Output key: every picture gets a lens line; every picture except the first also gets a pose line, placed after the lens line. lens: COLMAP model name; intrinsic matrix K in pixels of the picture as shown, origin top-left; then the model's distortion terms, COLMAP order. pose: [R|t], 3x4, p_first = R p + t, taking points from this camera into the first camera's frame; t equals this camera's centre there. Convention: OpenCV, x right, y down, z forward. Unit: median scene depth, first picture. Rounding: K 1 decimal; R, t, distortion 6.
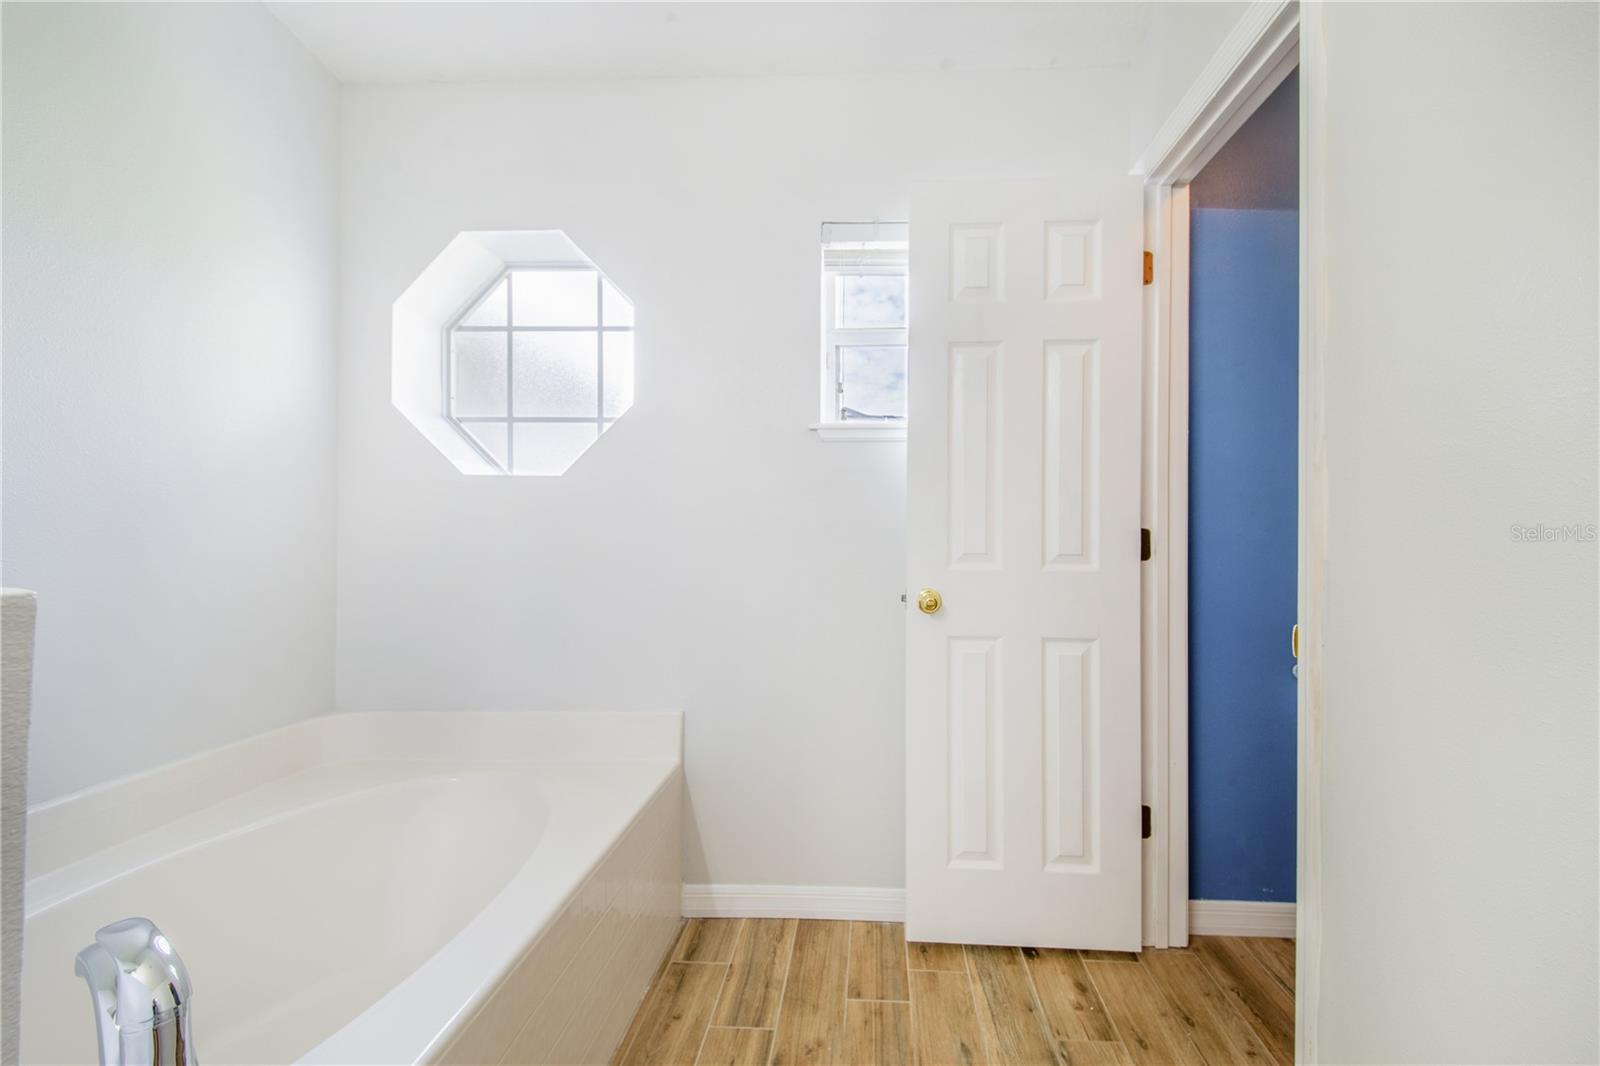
lens RADIAL K [[635.7, 0, 800.0], [0, 635.7, 533.0], [0, 0, 1]] dist [0.000302, -0.000061]
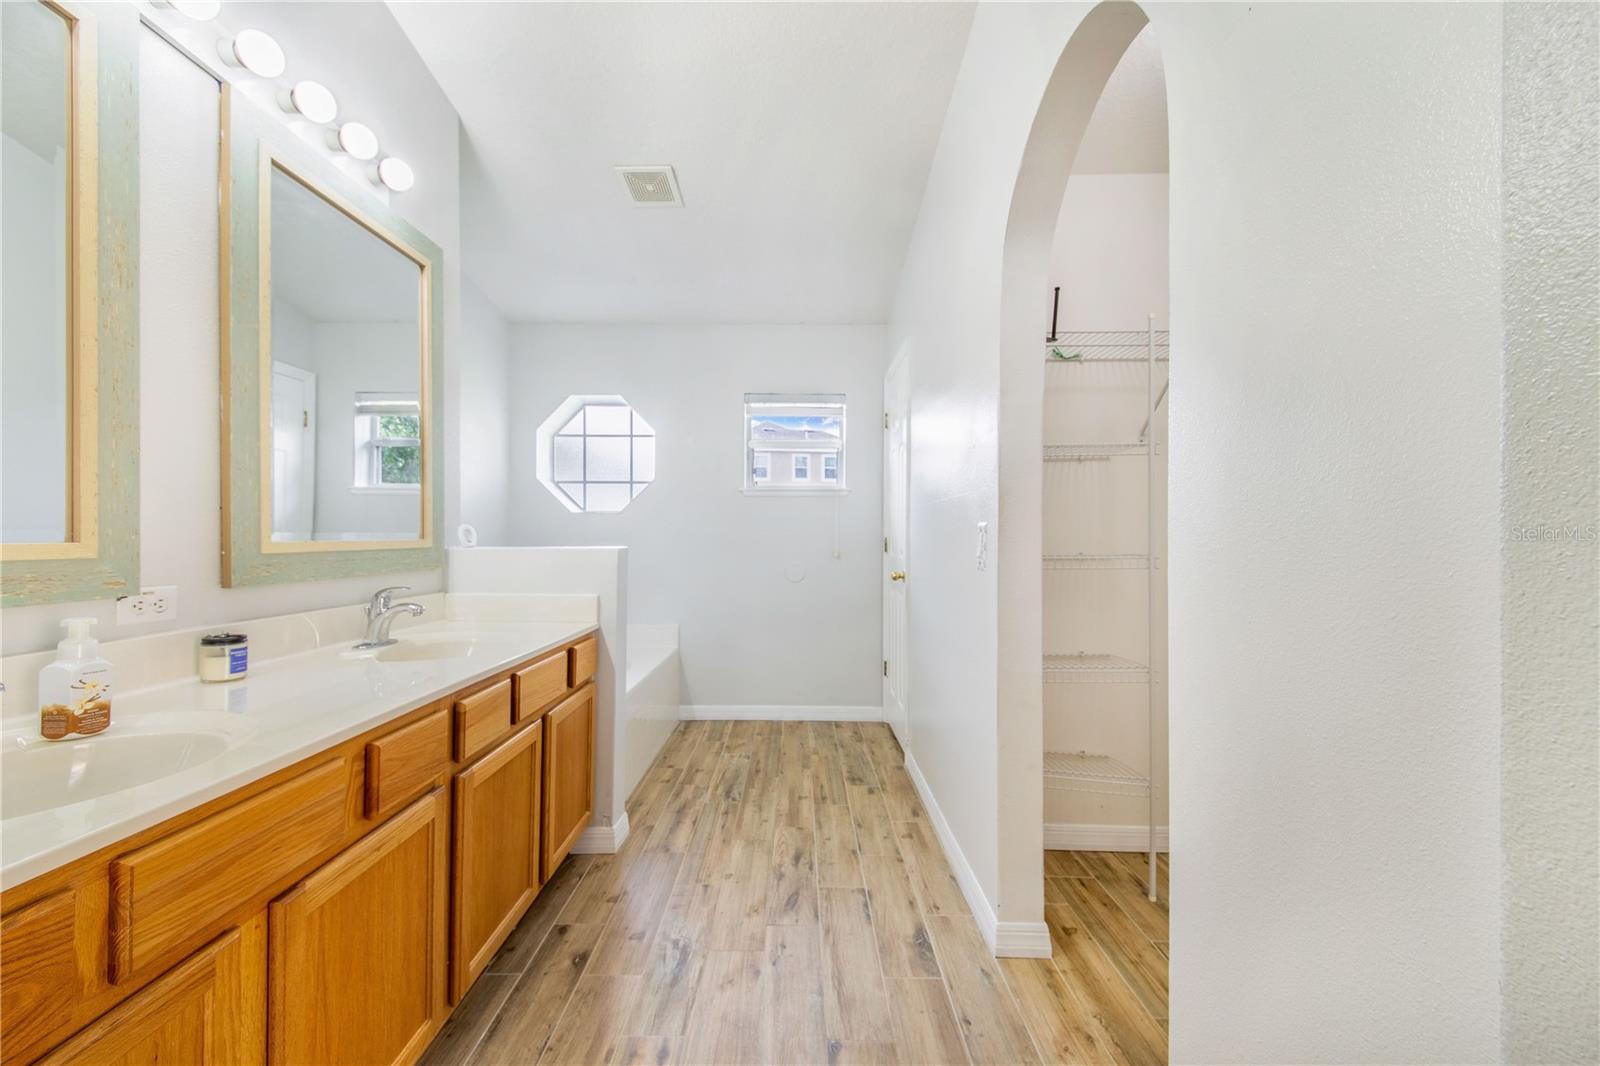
lens RADIAL K [[635.7, 0, 800.0], [0, 635.7, 533.0], [0, 0, 1]] dist [0.000302, -0.000061]
pose [[0.992763, -0.001767, 0.120081, -0.037747], [0.003444, 0.999899, -0.013762, 0.008260], [-0.120044, 0.014076, 0.992669, -1.155973]]
